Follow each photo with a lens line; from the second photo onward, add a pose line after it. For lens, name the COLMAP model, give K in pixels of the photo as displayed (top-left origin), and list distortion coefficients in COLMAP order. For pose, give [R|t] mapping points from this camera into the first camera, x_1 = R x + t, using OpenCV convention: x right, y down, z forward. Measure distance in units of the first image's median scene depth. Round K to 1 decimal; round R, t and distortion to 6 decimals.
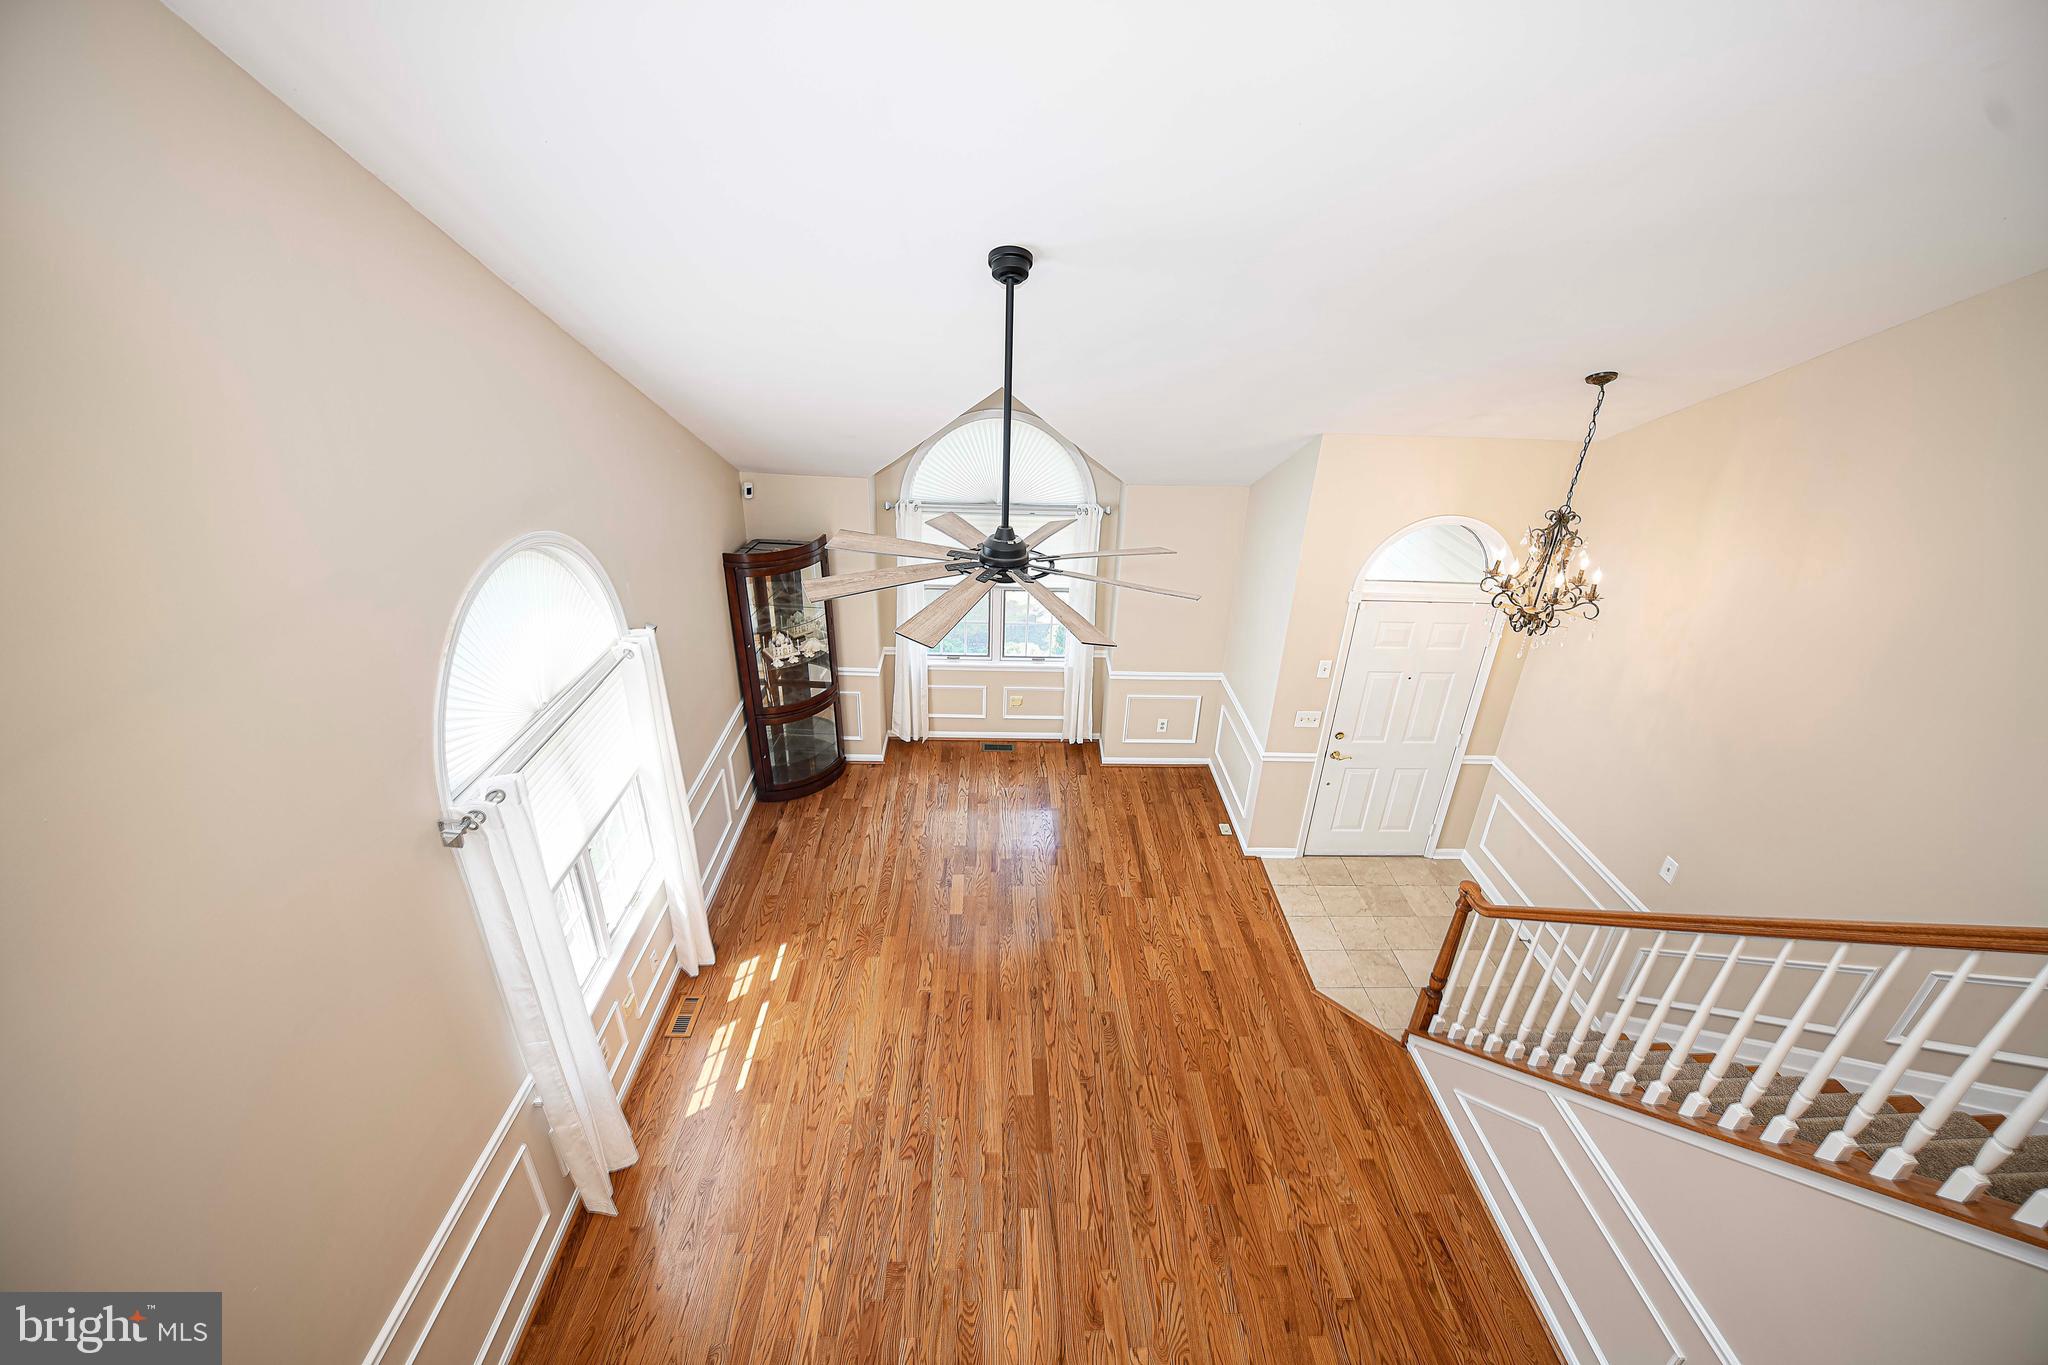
lens RADIAL K [[822.9, 0, 1031.1], [0, 822.9, 658.5], [0, 0, 1]] dist [-0.014377, -0.000574]
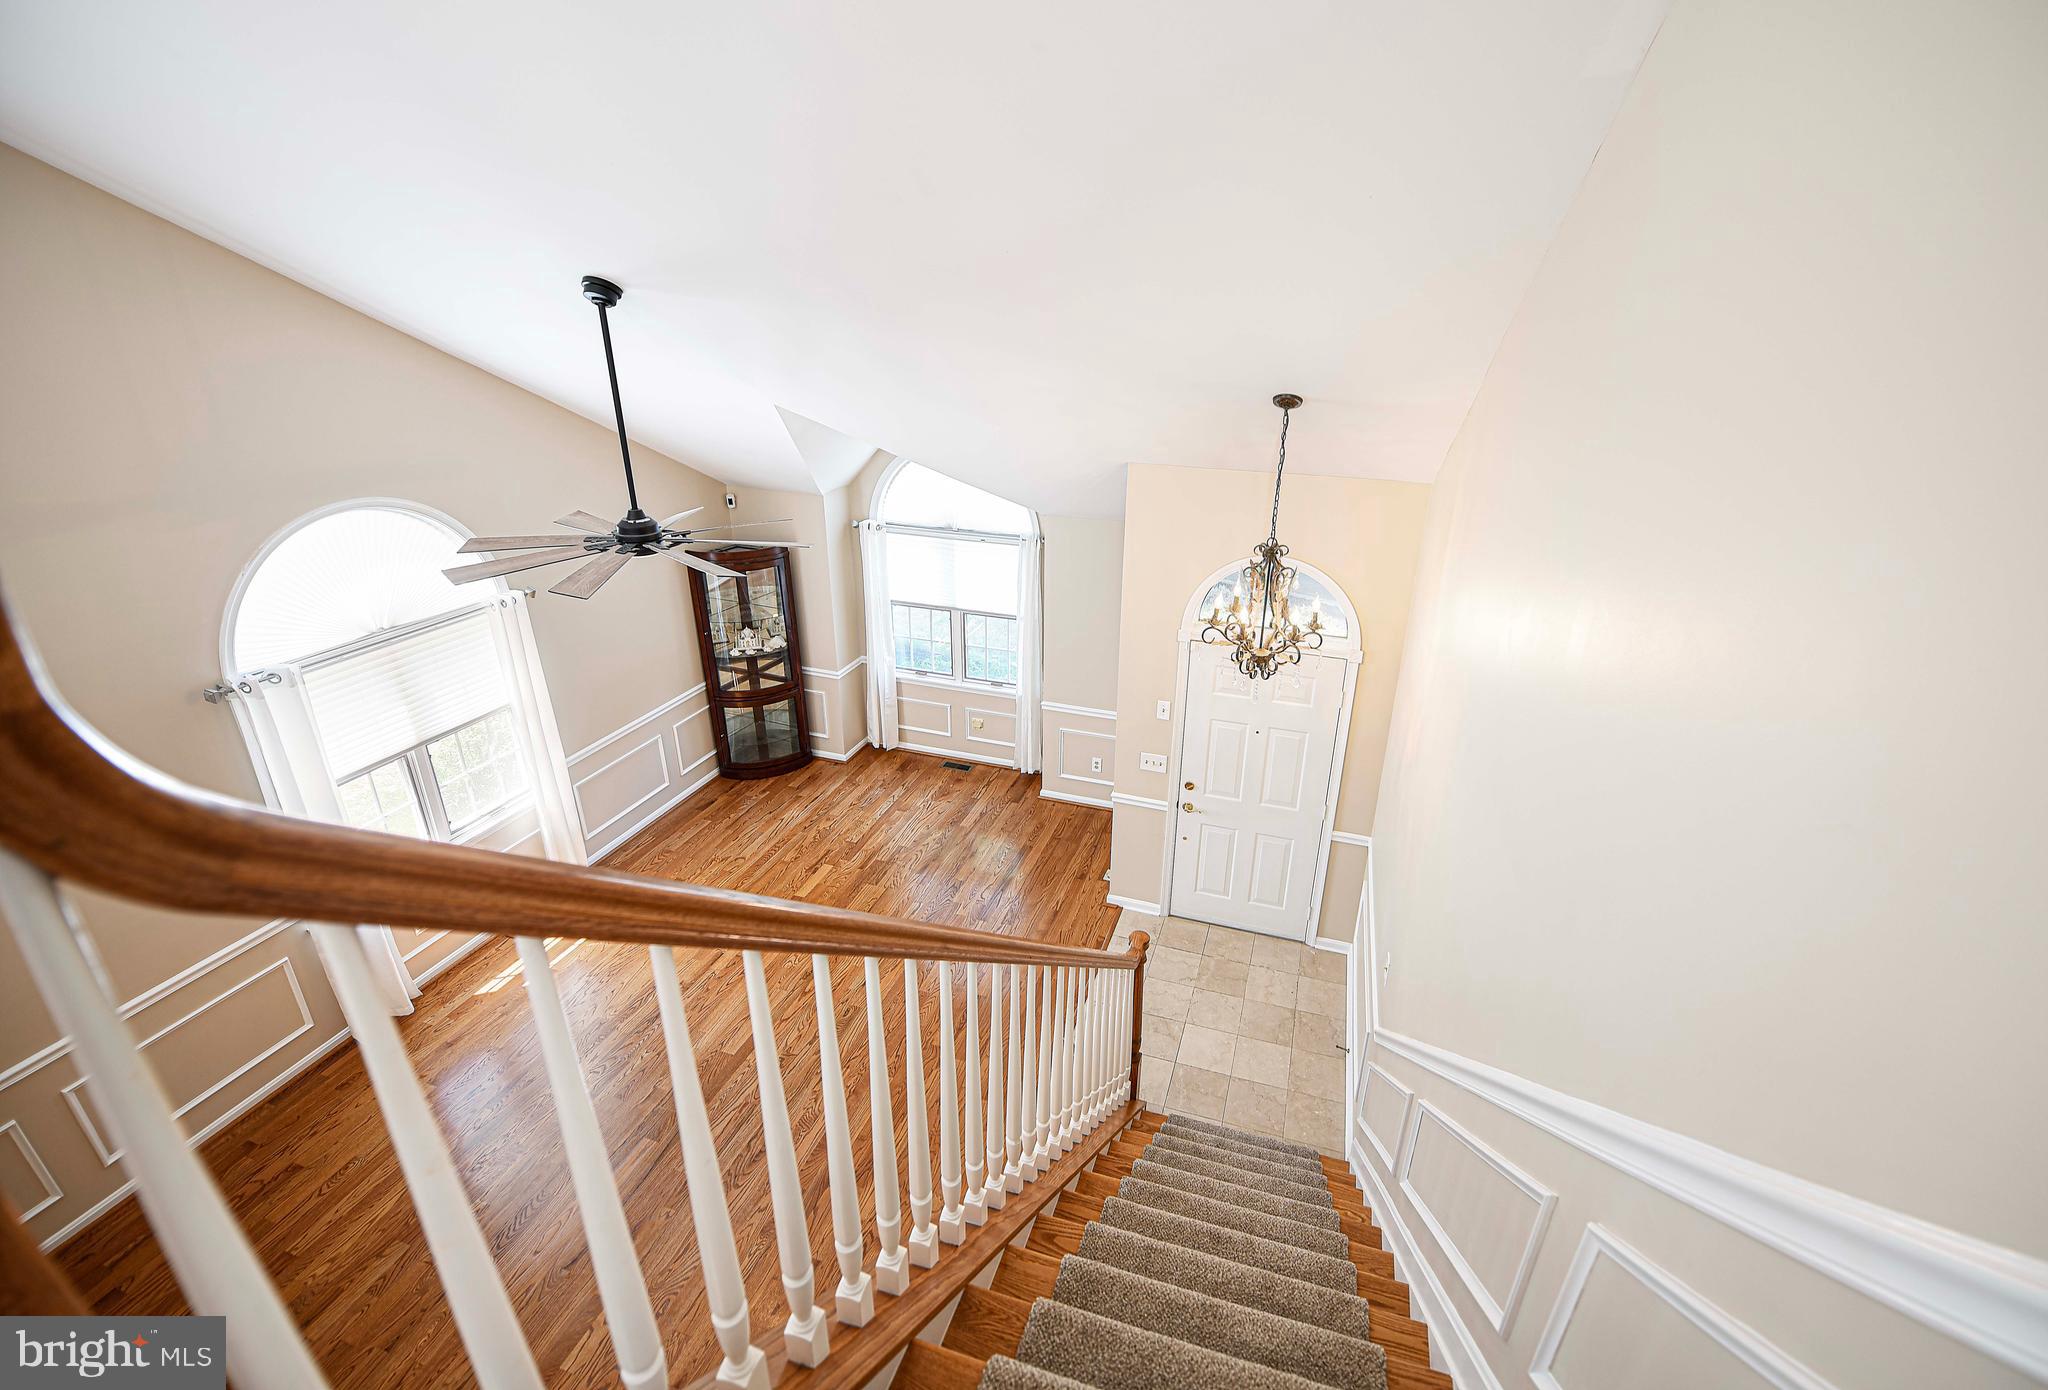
lens RADIAL K [[849.9, 0, 1090.2], [0, 849.9, 653.0], [0, 0, 1]] dist [-0.021188, -0.000135]
pose [[0.951121, 0.104261, -0.290686, 0.561608], [-0.129519, 0.989174, -0.068993, 0.026530], [0.280346, 0.103270, 0.954328, 0.026784]]
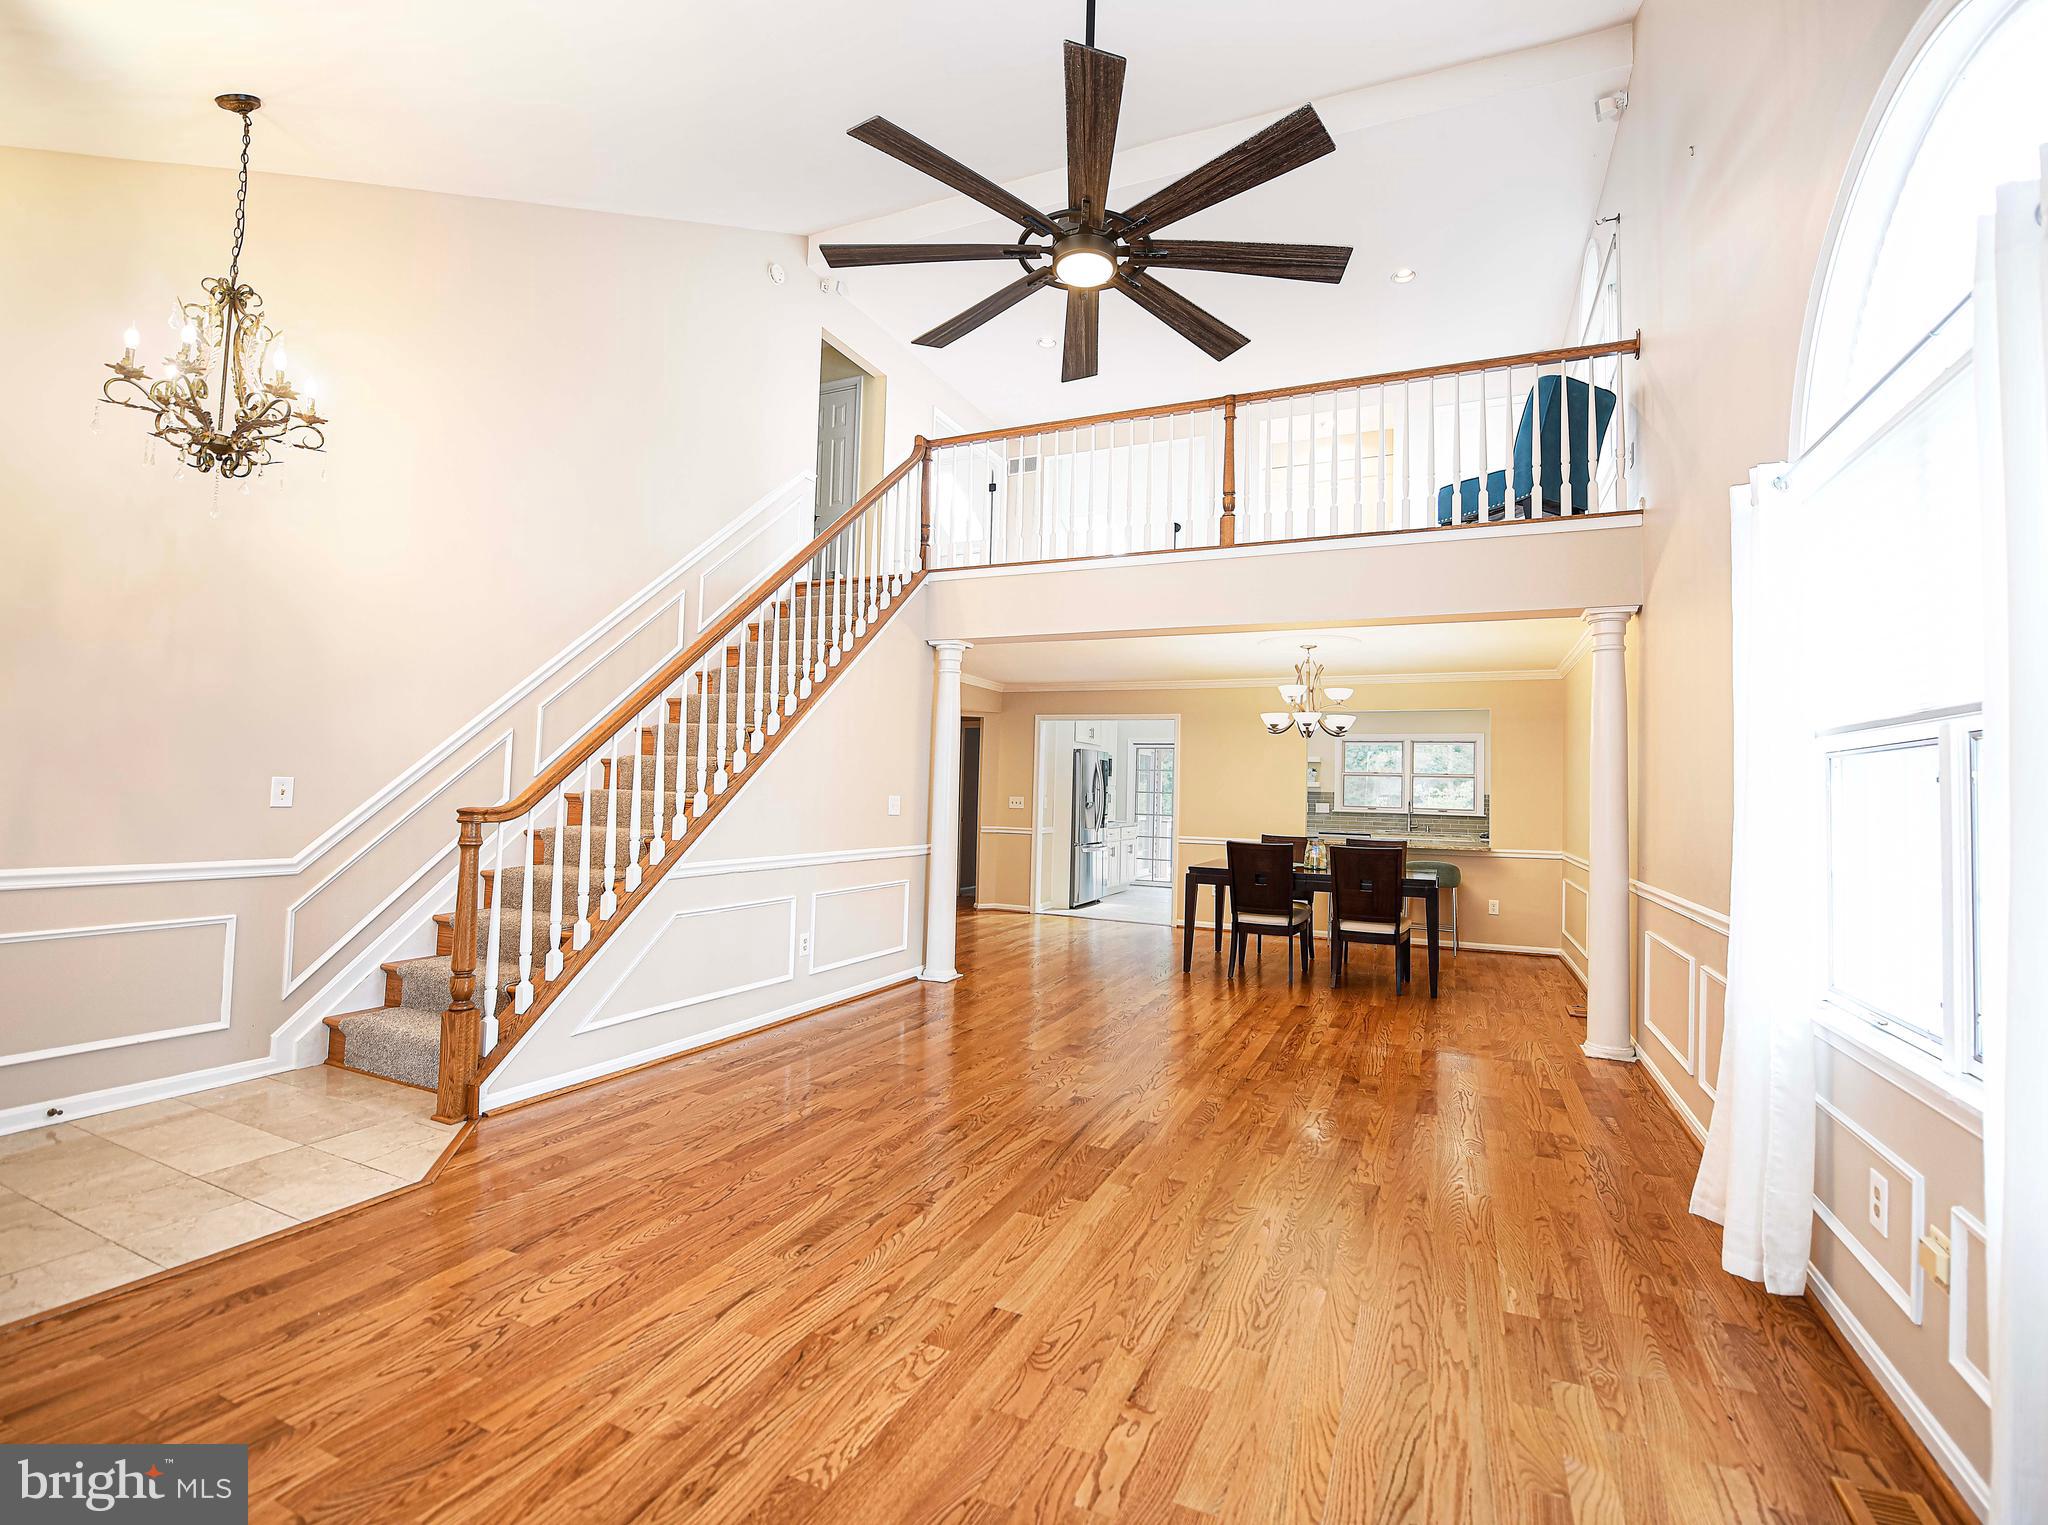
lens RADIAL K [[915.4, 0, 1053.7], [0, 915.4, 750.1], [0, 0, 1]] dist [-0.014228, -0.002791]
pose [[-0.900197, -0.036798, 0.433926, -0.230038], [0.135293, 0.923485, 0.358986, 0.002343], [-0.413934, 0.381865, -0.826340, 1.113025]]
